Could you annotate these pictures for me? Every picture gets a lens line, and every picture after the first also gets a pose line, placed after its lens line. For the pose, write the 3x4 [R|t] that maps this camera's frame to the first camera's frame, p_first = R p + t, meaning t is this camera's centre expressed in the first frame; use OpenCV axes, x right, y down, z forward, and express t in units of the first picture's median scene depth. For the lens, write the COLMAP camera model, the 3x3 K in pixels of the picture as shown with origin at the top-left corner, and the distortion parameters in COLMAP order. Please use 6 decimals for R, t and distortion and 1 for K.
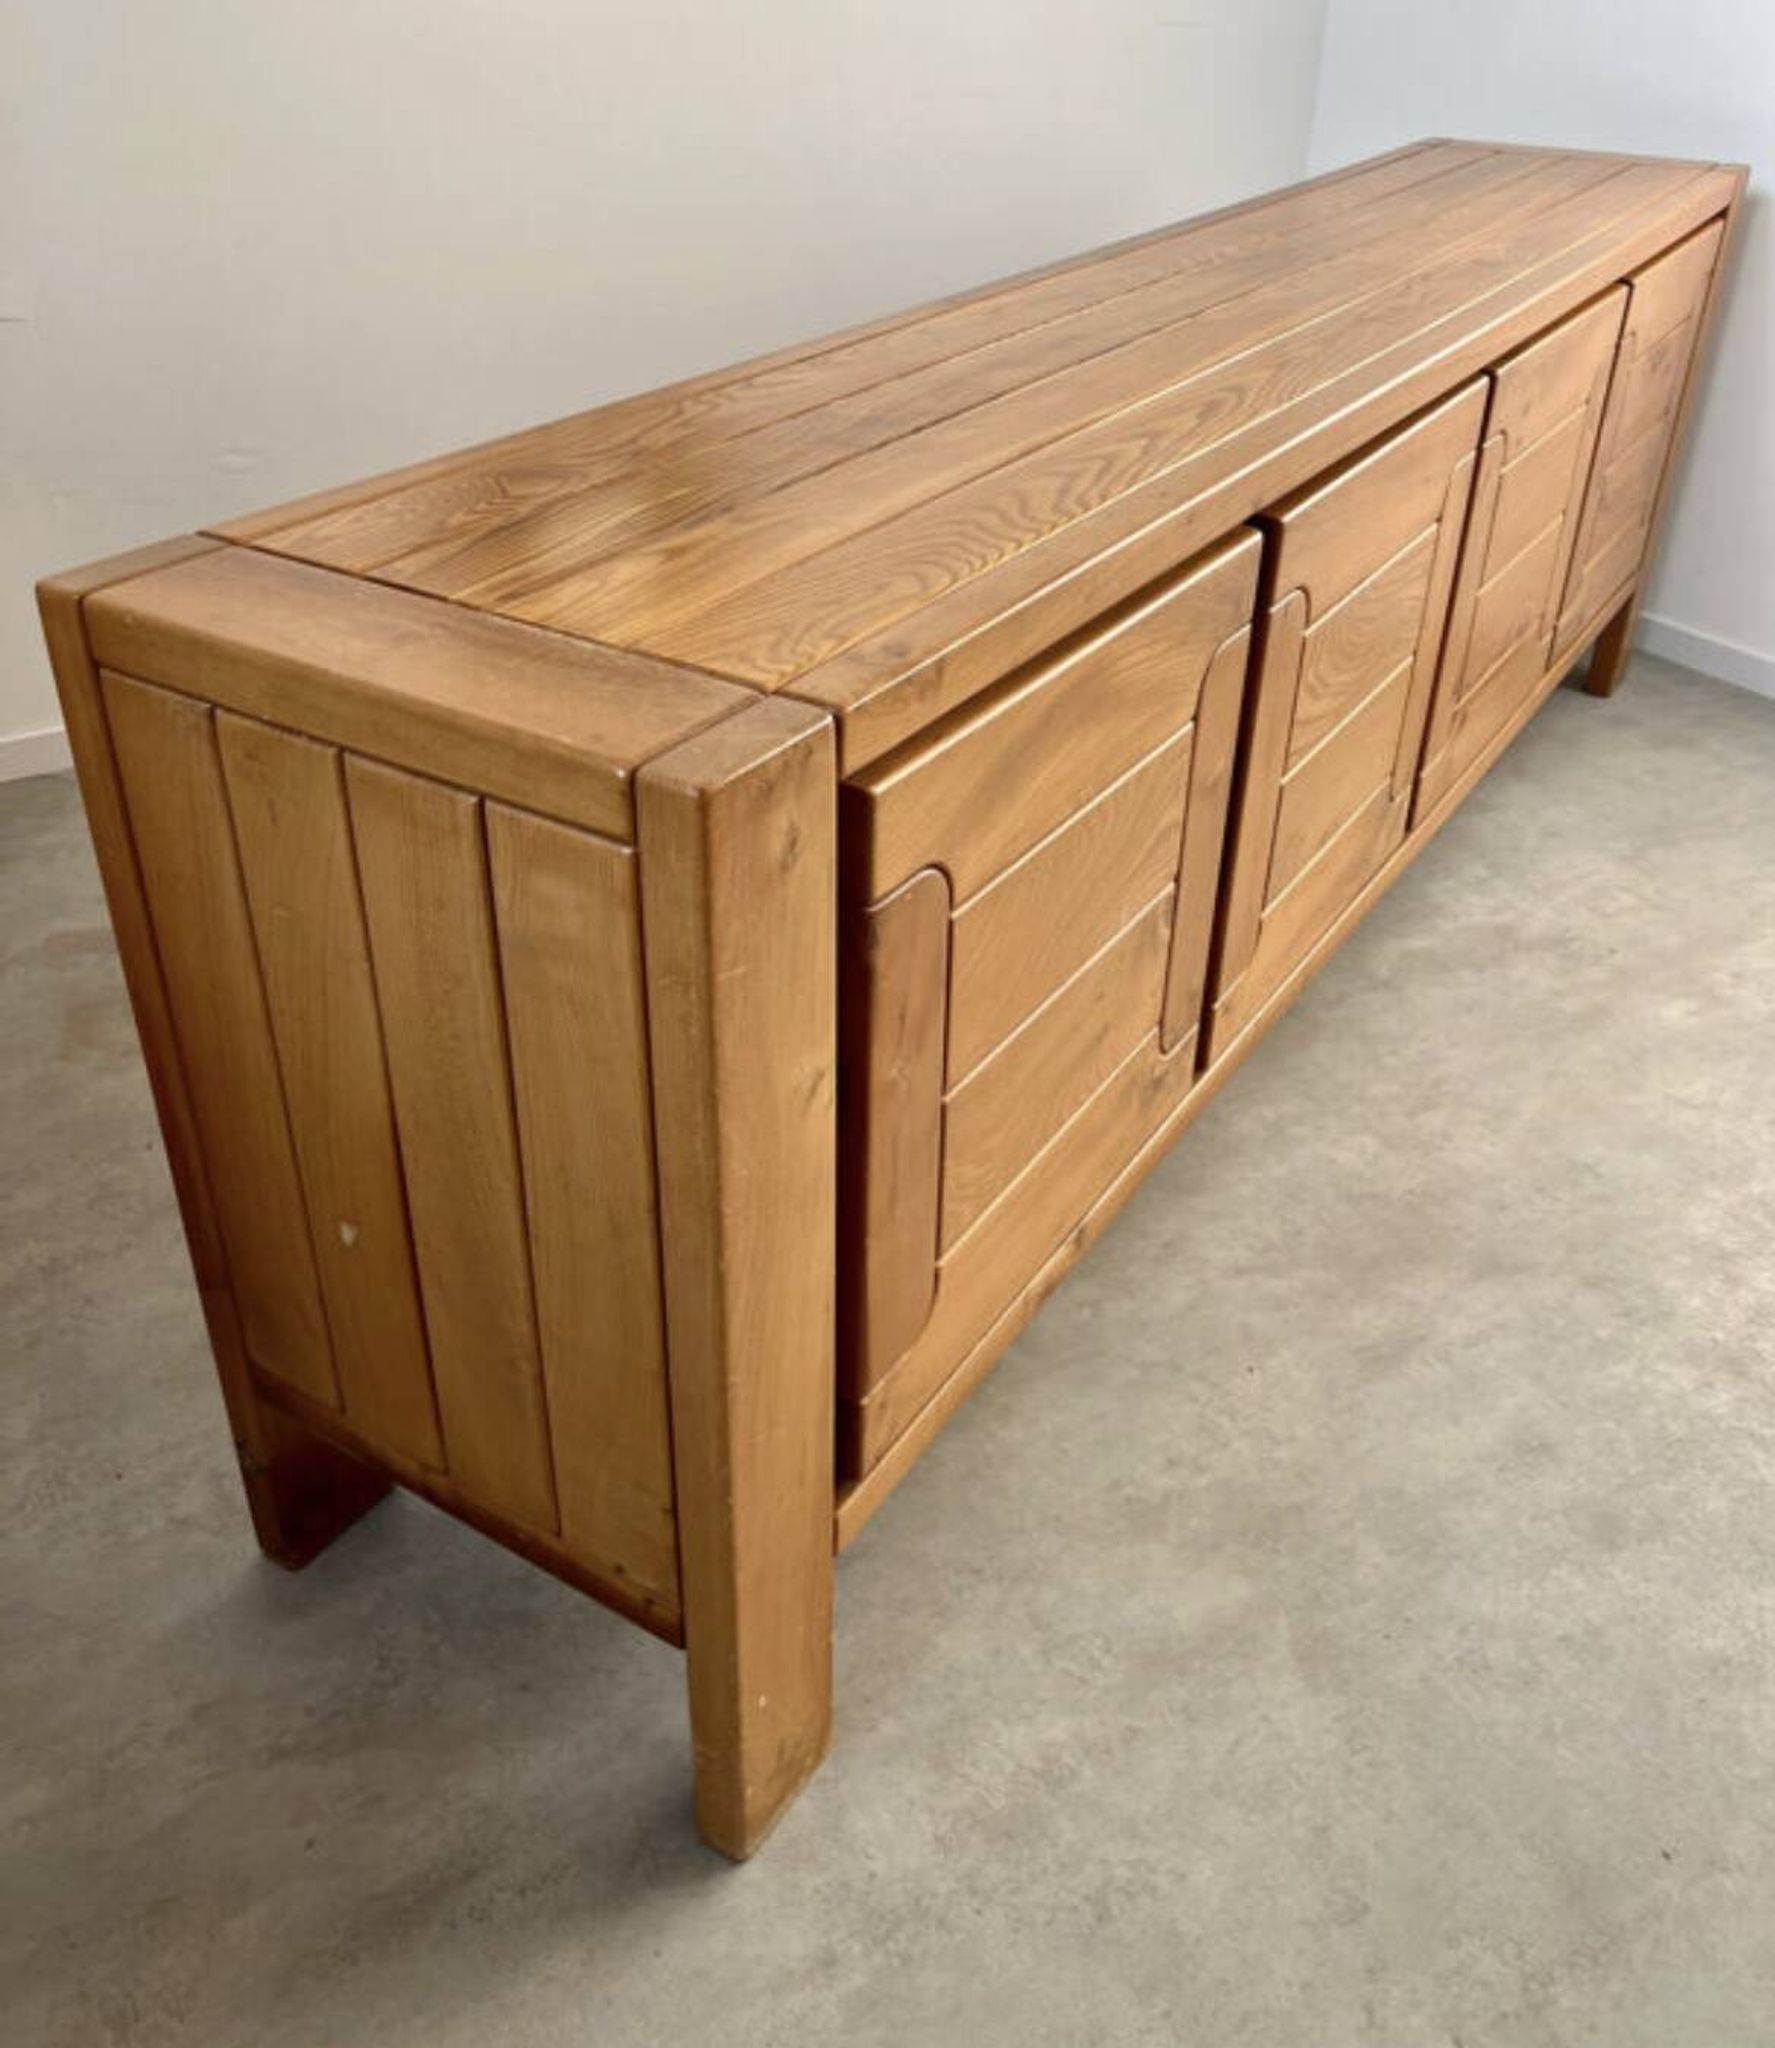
lens RADIAL K [[1798.3, 0, 893.5], [0, 1798.3, 935.7], [0, 0, 1]] dist [0.059238, -0.075970]
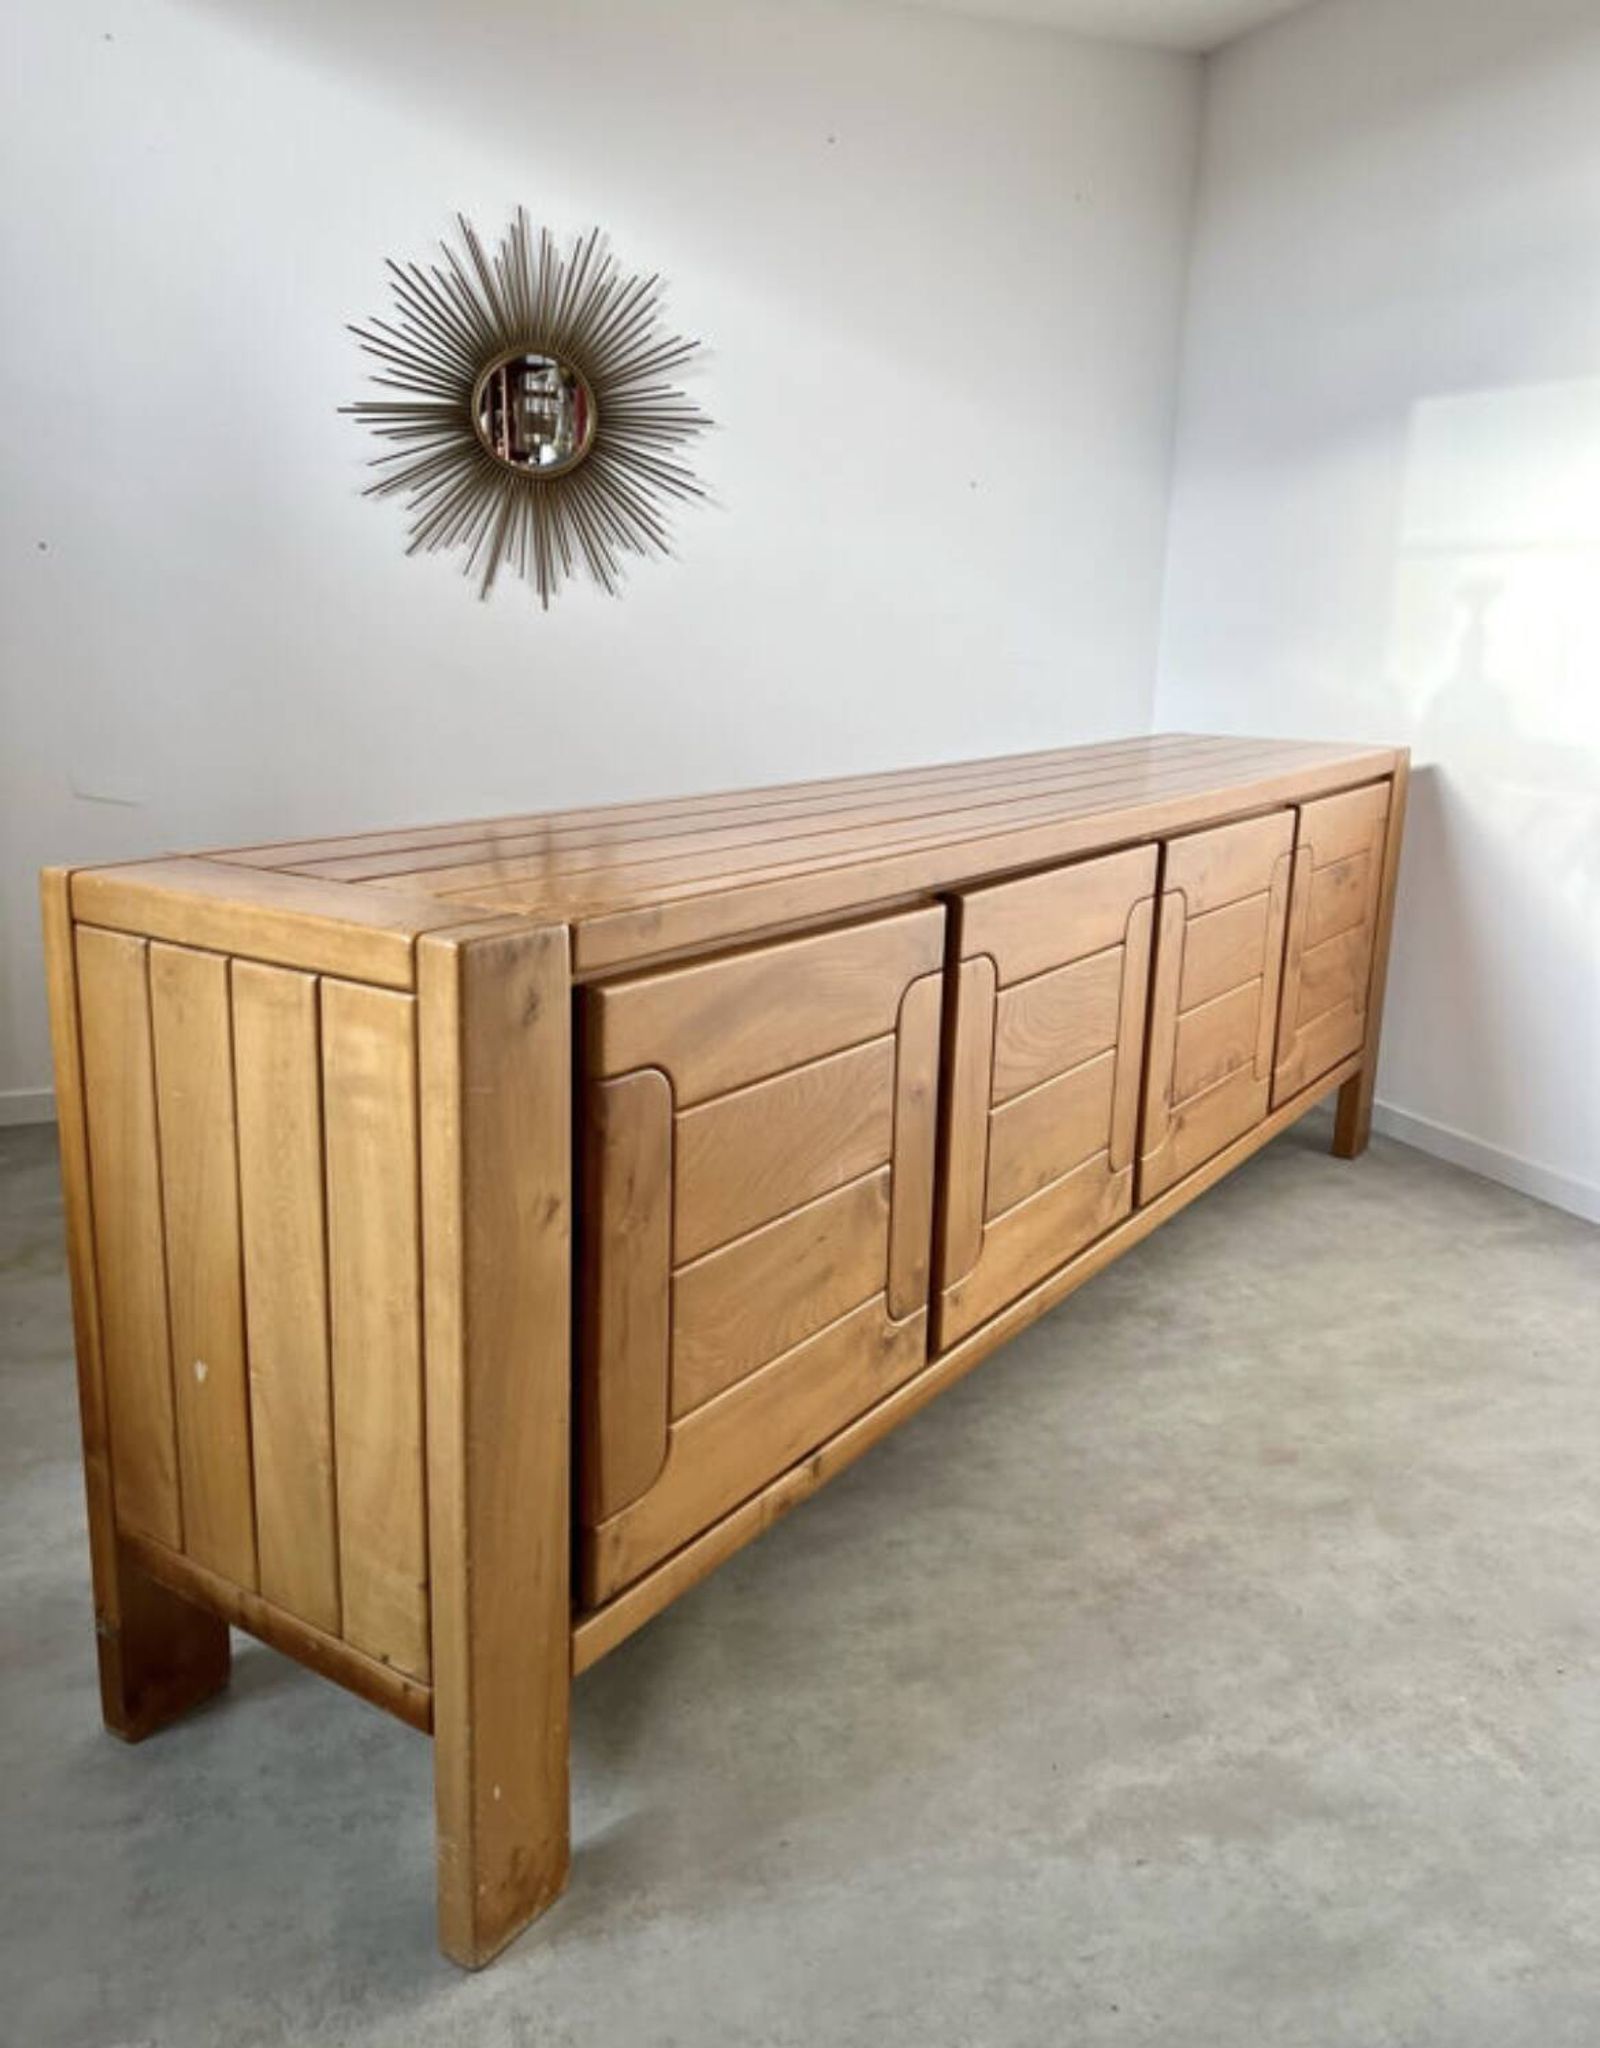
lens RADIAL K [[1627.9, 0, 797.4], [0, 1627.9, 976.8], [0, 0, 1]] dist [0.043808, -0.055223]
pose [[0.999537, 0.015067, -0.026449, 0.141426], [-0.022539, 0.950337, -0.310404, 0.242402], [0.020458, 0.310857, 0.950237, -0.170403]]
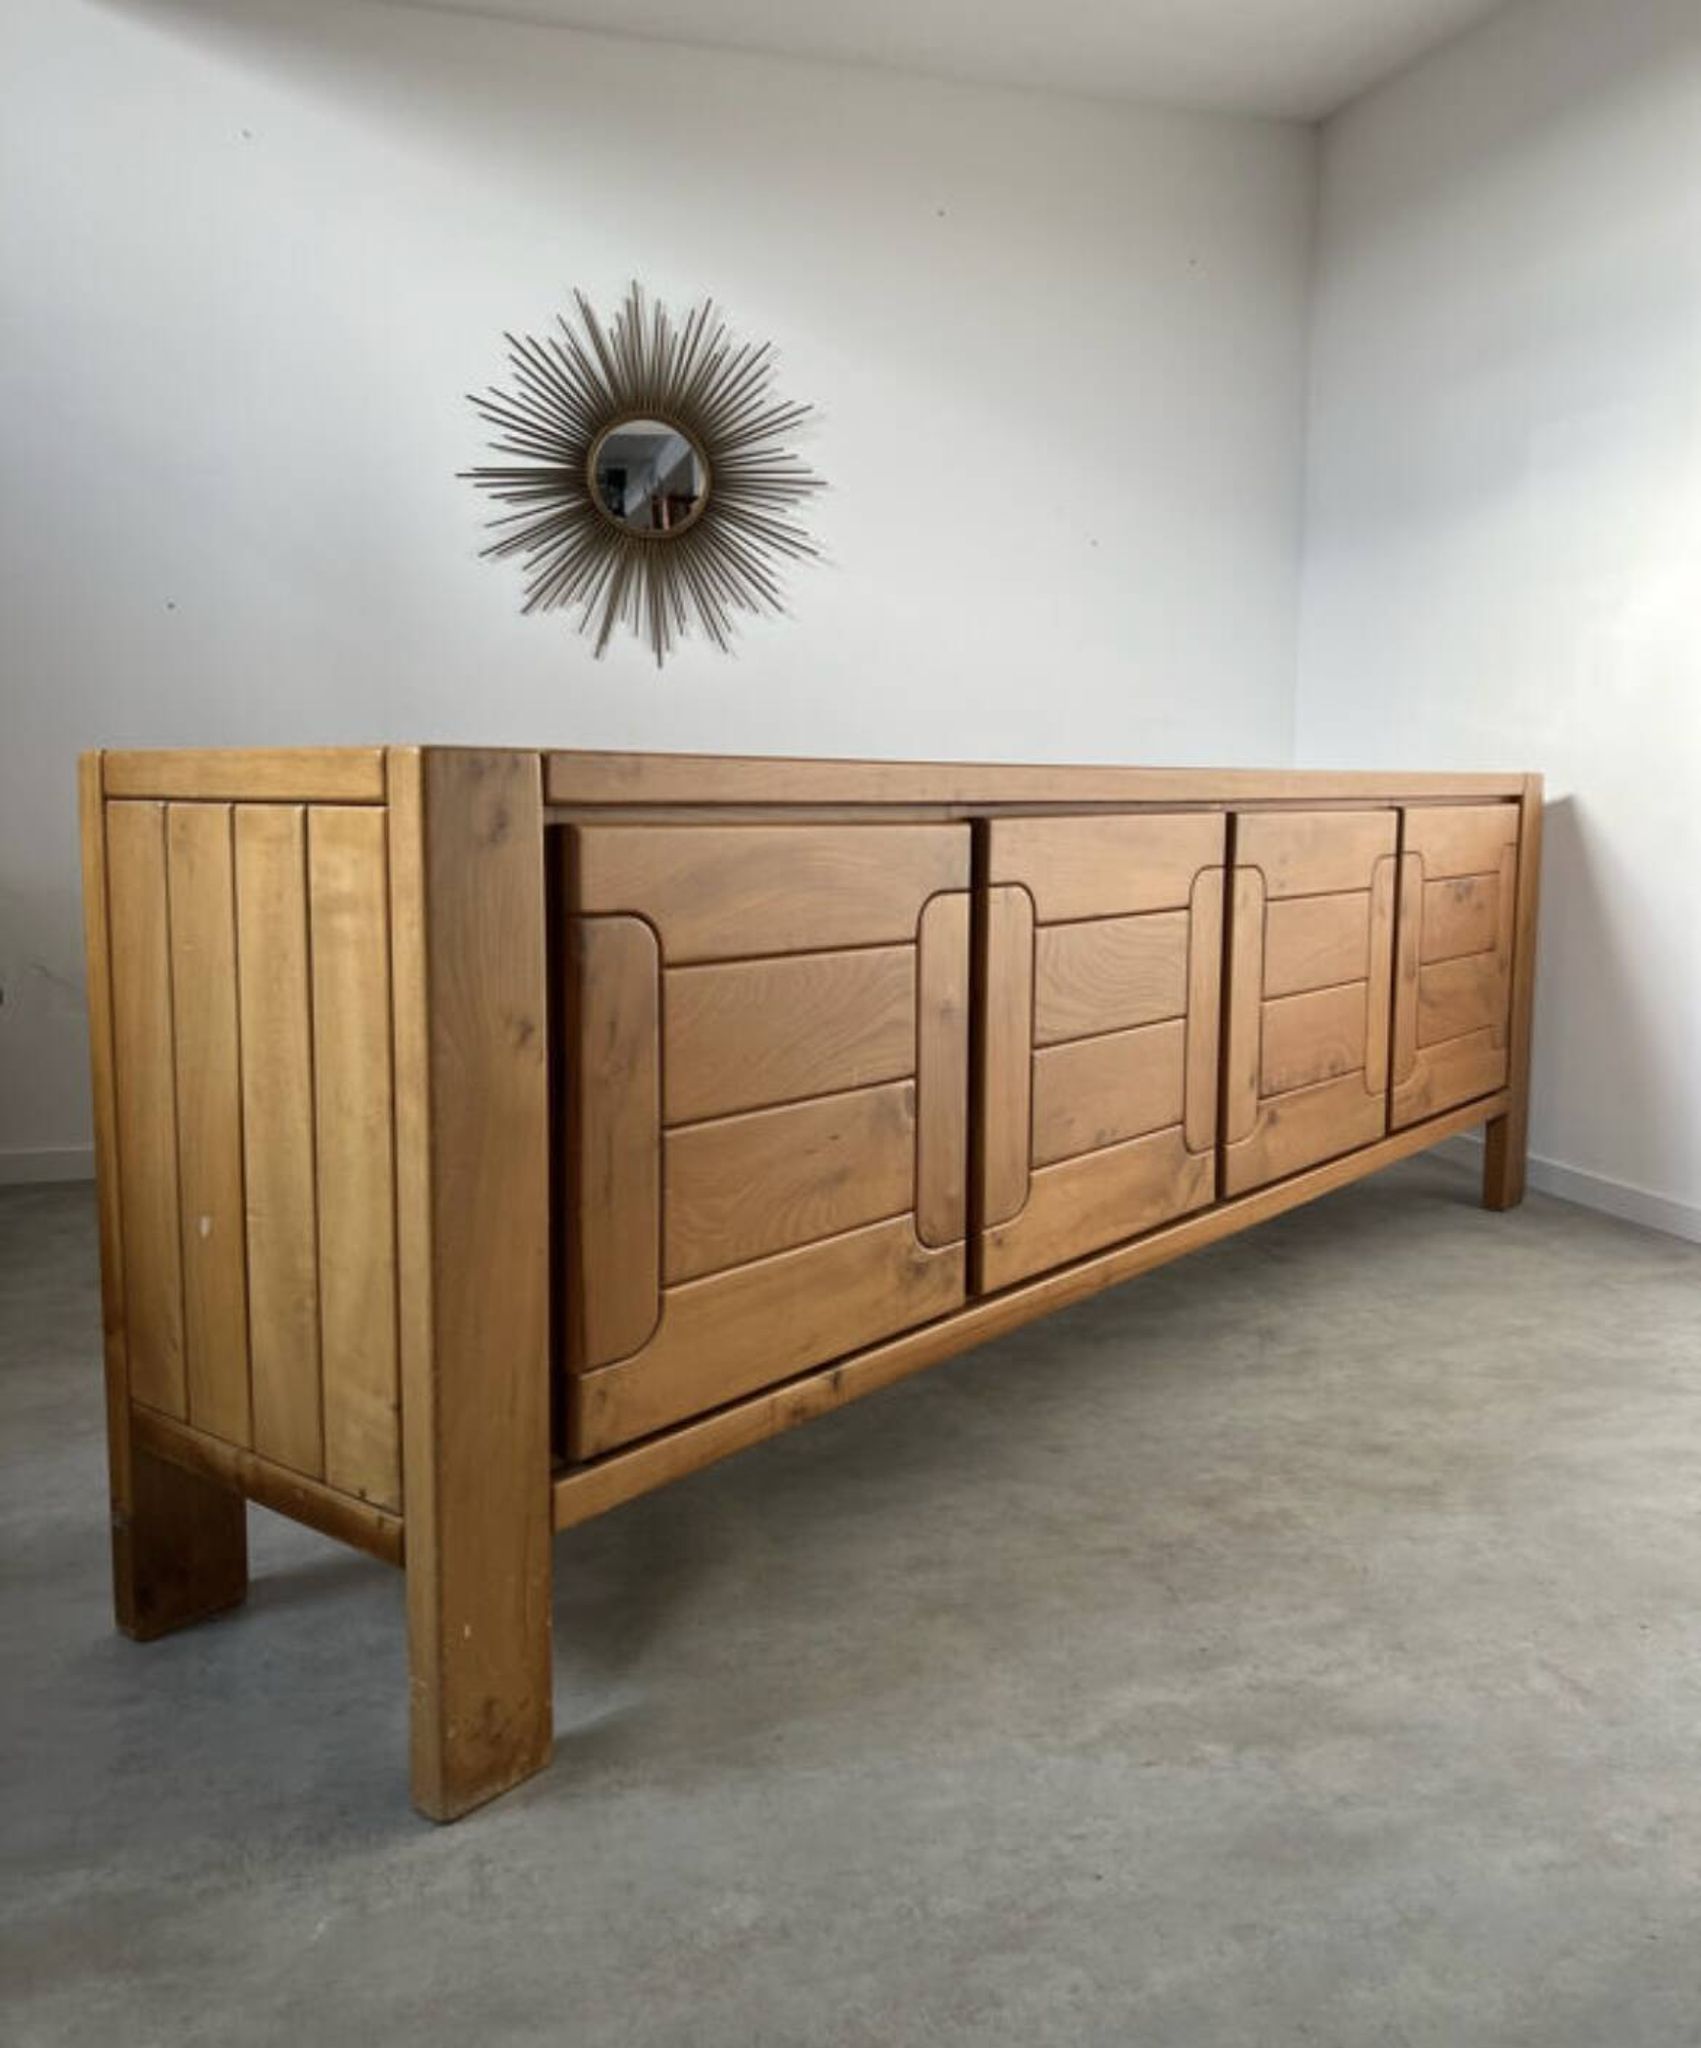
lens RADIAL K [[1726.9, 0, 865.2], [0, 1726.9, 979.3], [0, 0, 1]] dist [0.056419, -0.077490]
pose [[0.994204, -0.000173, -0.107513, 0.300291], [-0.044108, 0.911309, -0.409354, 0.482441], [0.098048, 0.411723, 0.906019, -0.162587]]
